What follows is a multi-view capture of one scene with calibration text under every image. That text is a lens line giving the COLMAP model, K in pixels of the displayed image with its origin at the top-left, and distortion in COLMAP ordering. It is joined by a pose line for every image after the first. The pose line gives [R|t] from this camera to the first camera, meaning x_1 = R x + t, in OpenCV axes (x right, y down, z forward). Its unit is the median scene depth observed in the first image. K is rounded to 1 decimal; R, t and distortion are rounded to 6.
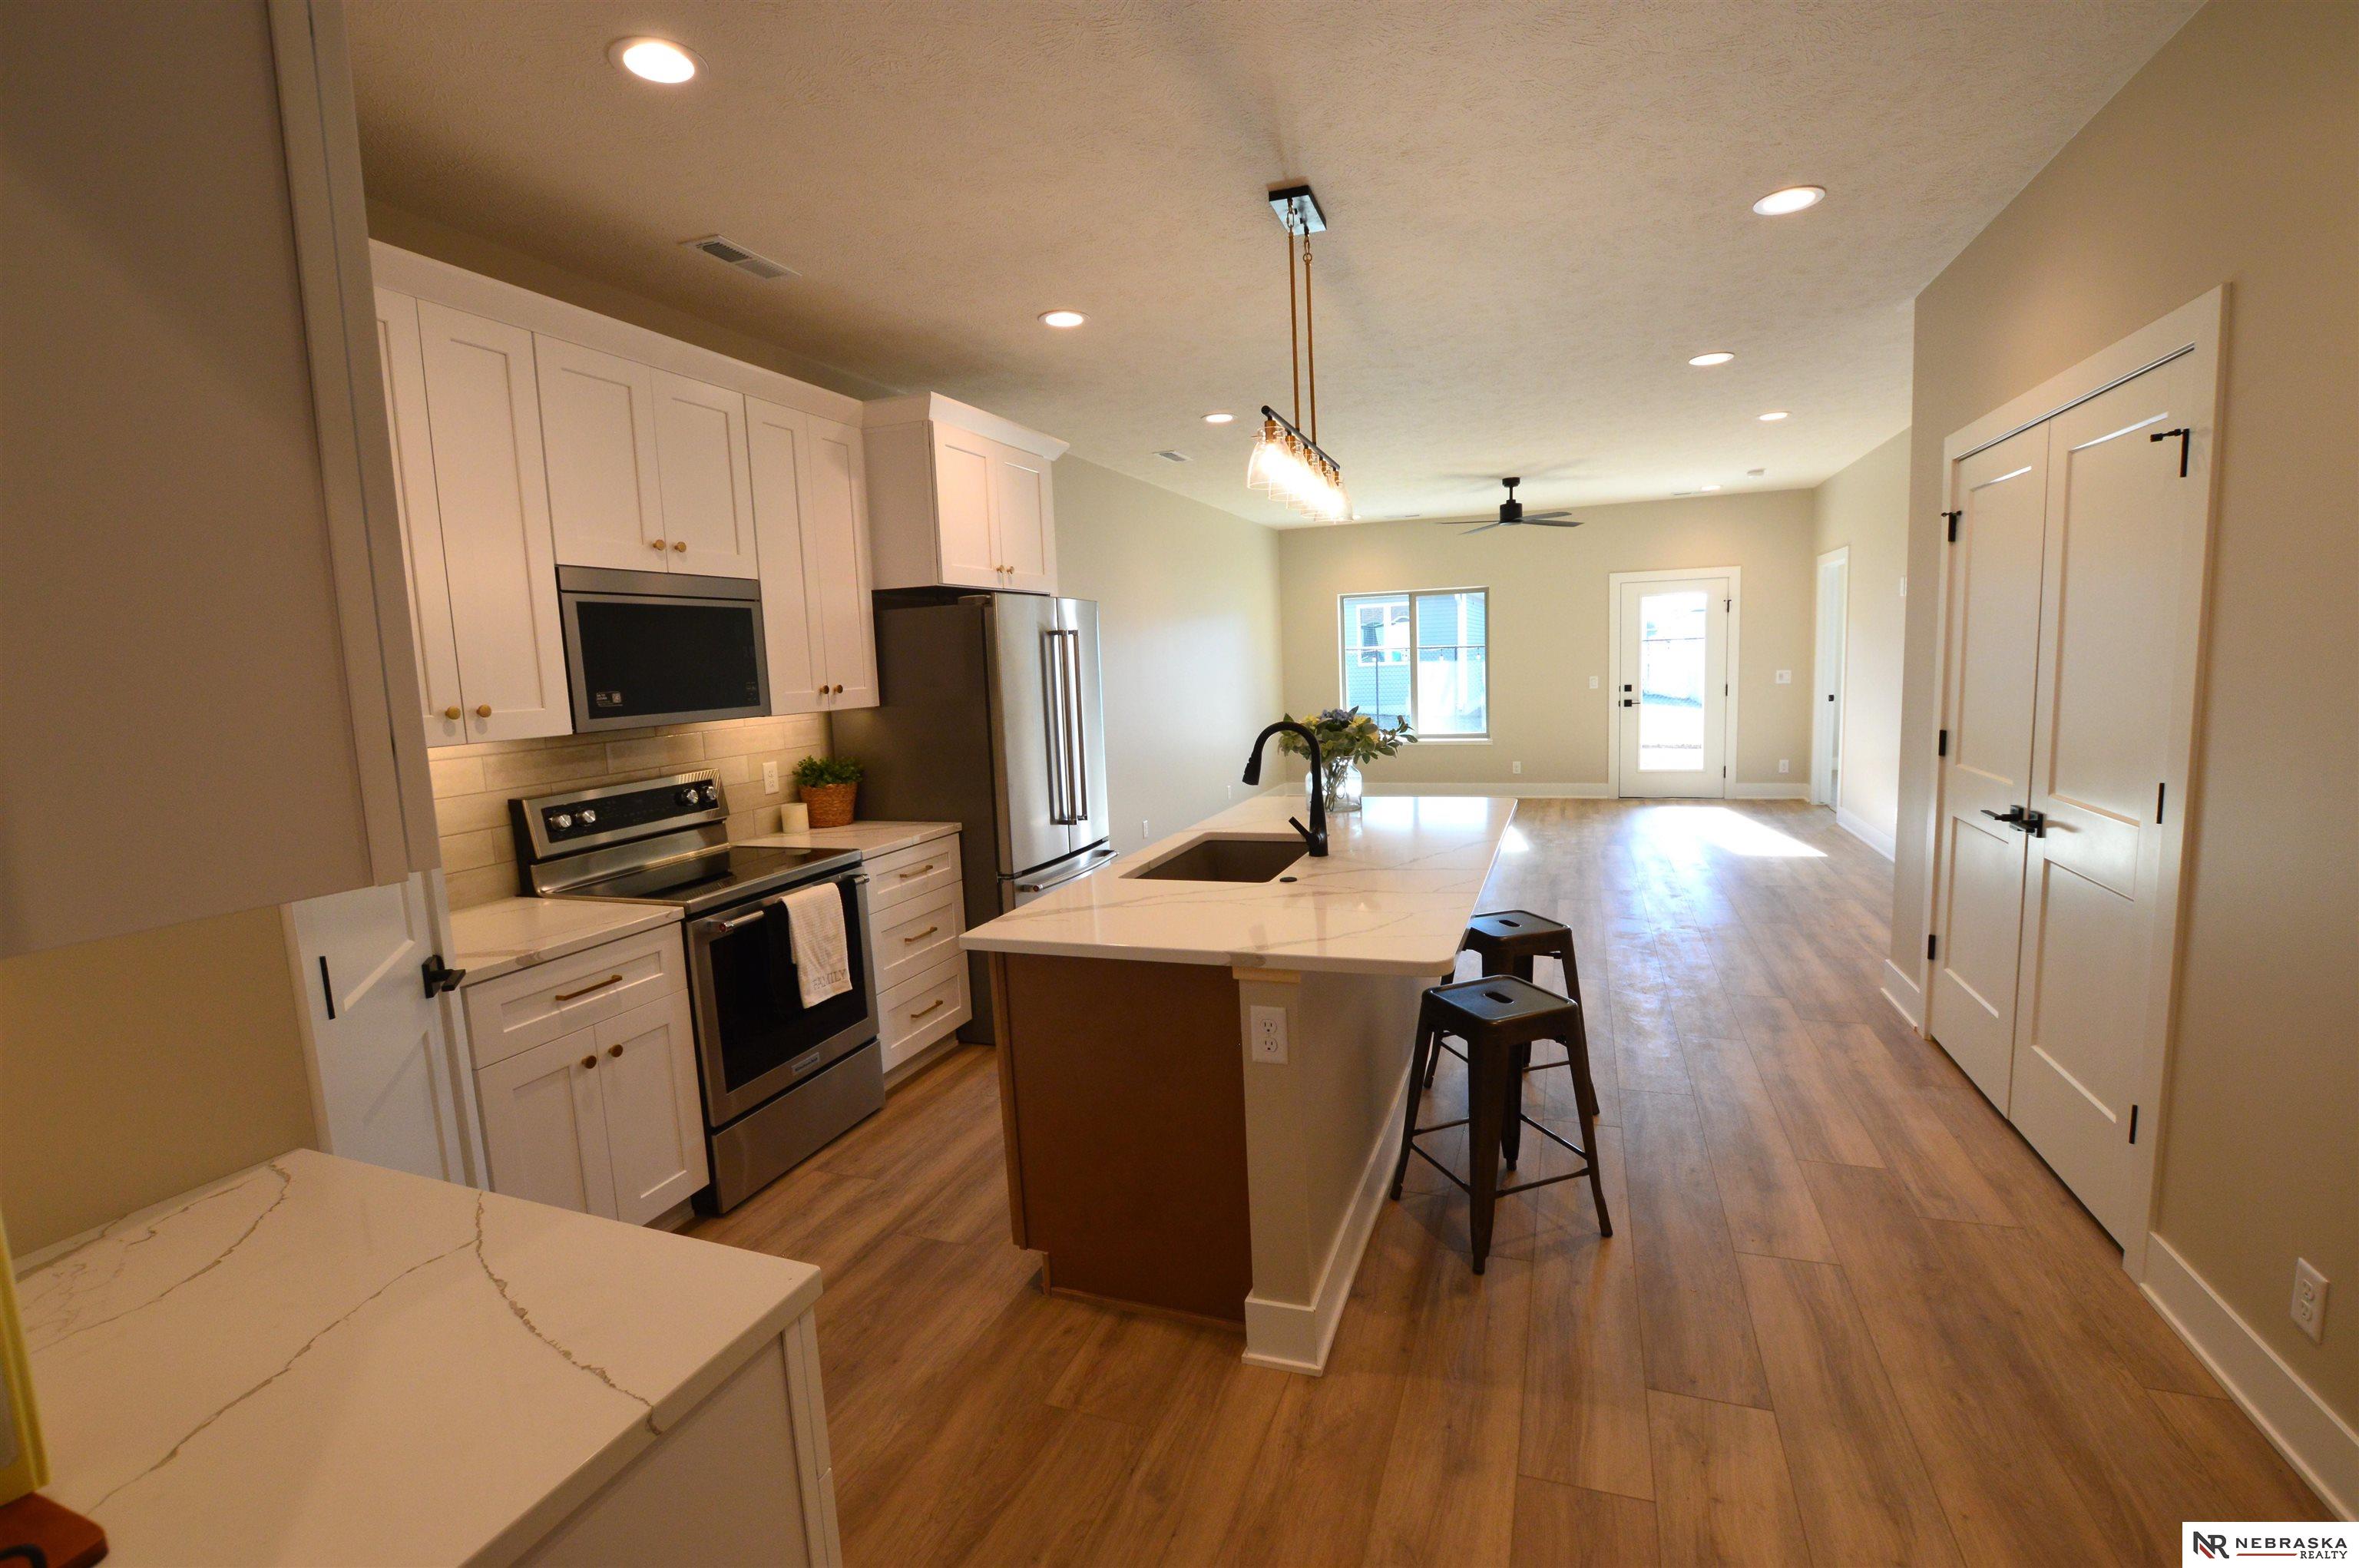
lens RADIAL K [[1054.1, 0, 1189.3], [0, 1054.1, 791.6], [0, 0, 1]] dist [-0.026760, 0.000820]
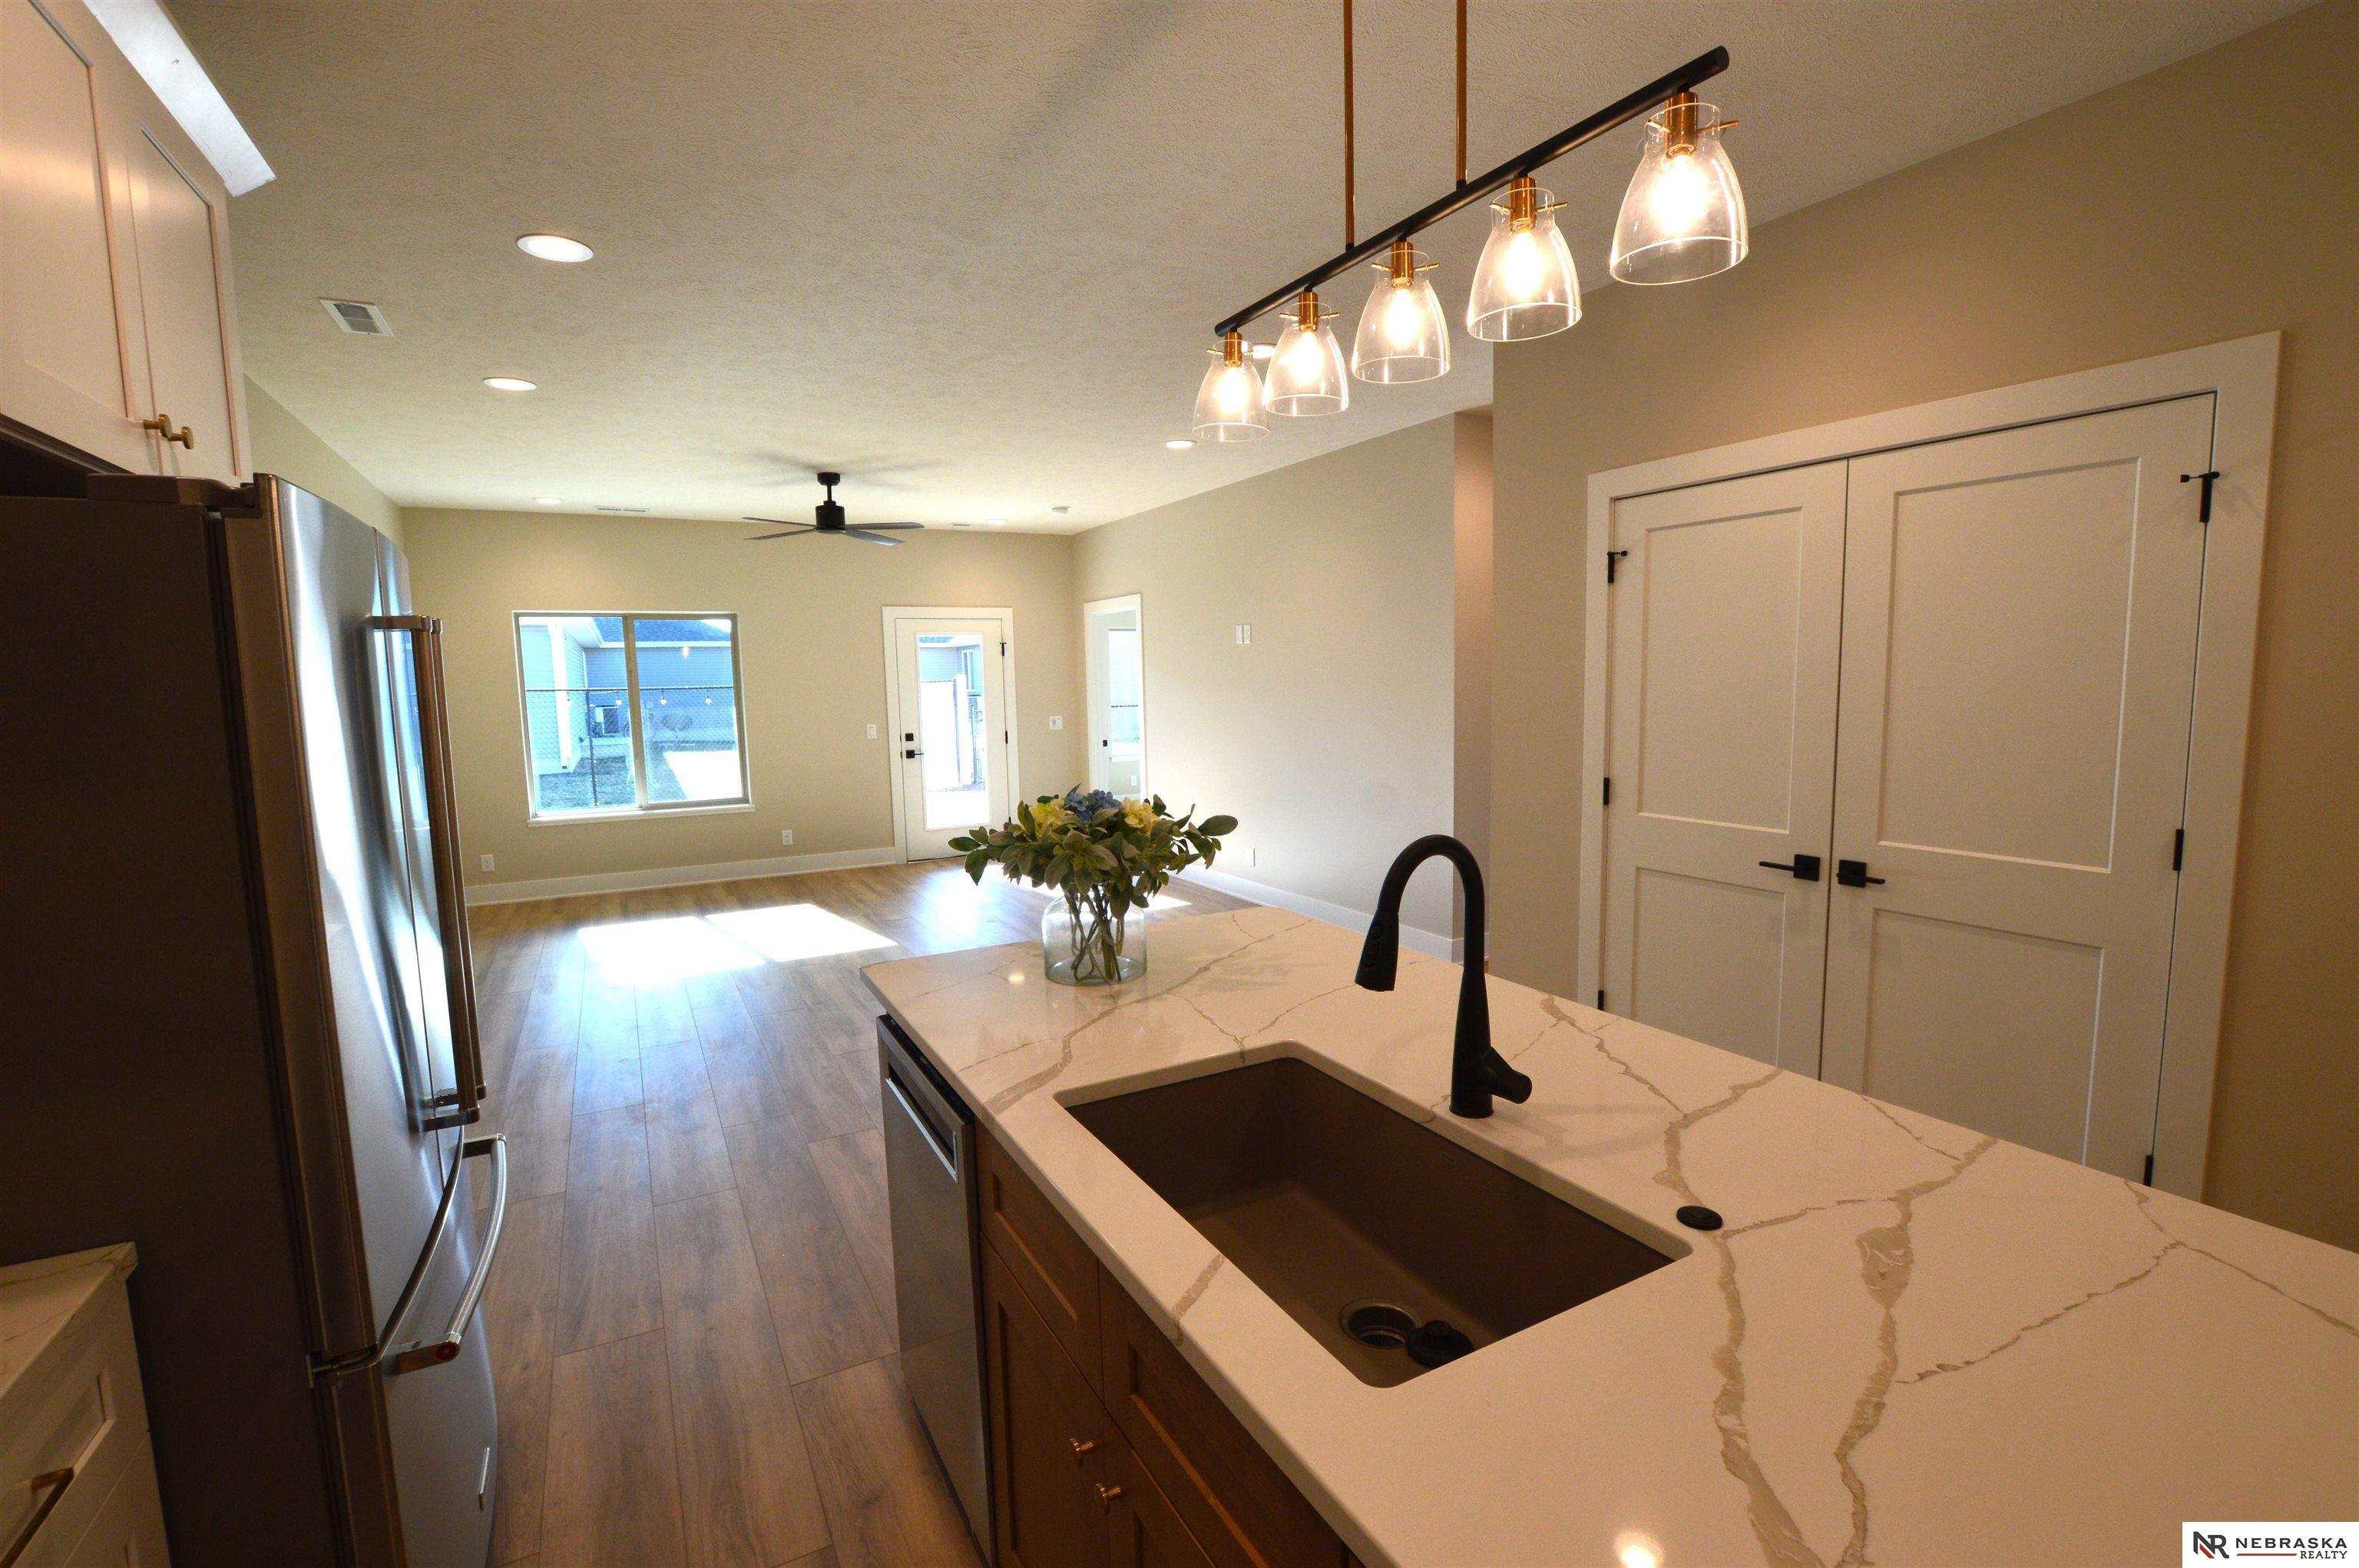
lens RADIAL K [[1054.1, 0, 1189.3], [0, 1054.1, 791.6], [0, 0, 1]] dist [-0.026760, 0.000820]
pose [[0.656579, -0.055580, 0.752206, -0.292046], [0.088815, 0.996040, -0.003927, -0.087086], [-0.749010, 0.069386, 0.658916, 0.737830]]
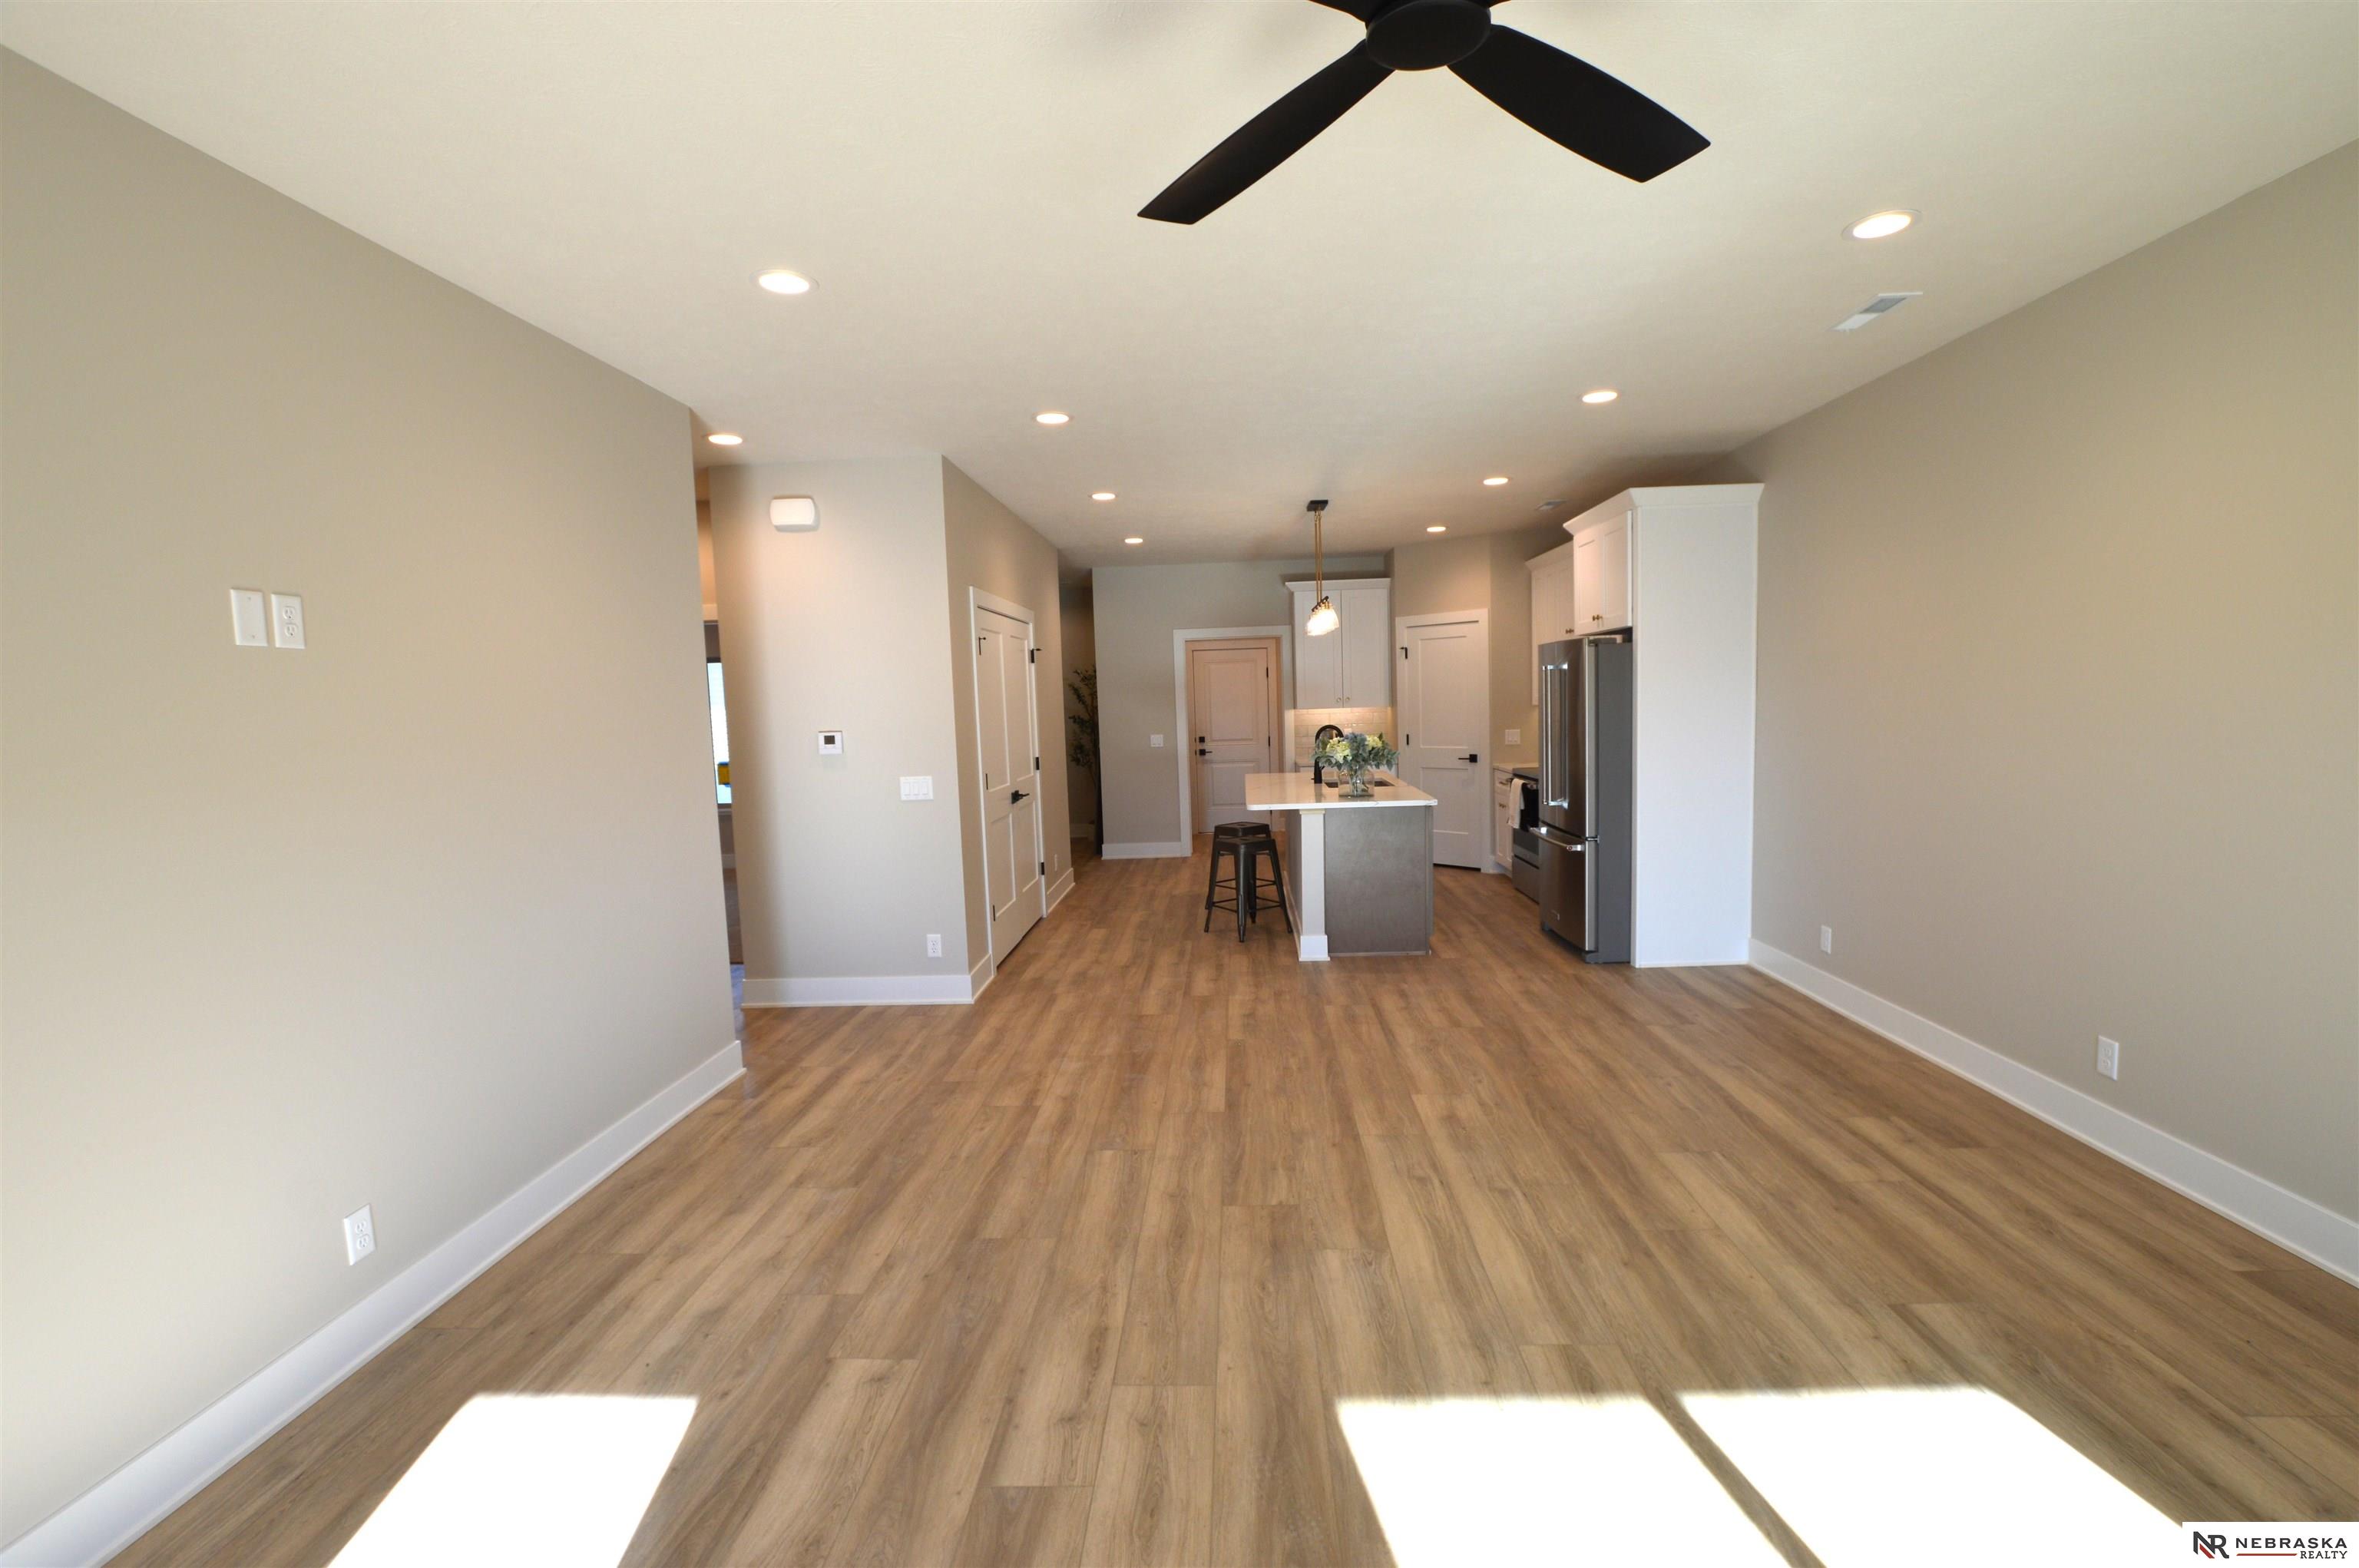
lens RADIAL K [[1054.1, 0, 1189.3], [0, 1054.1, 791.6], [0, 0, 1]] dist [-0.026760, 0.000820]
pose [[-0.950602, 0.100265, -0.293774, 1.021469], [0.034298, 0.974529, 0.221624, -0.424494], [0.308513, 0.200600, -0.929828, 2.924559]]
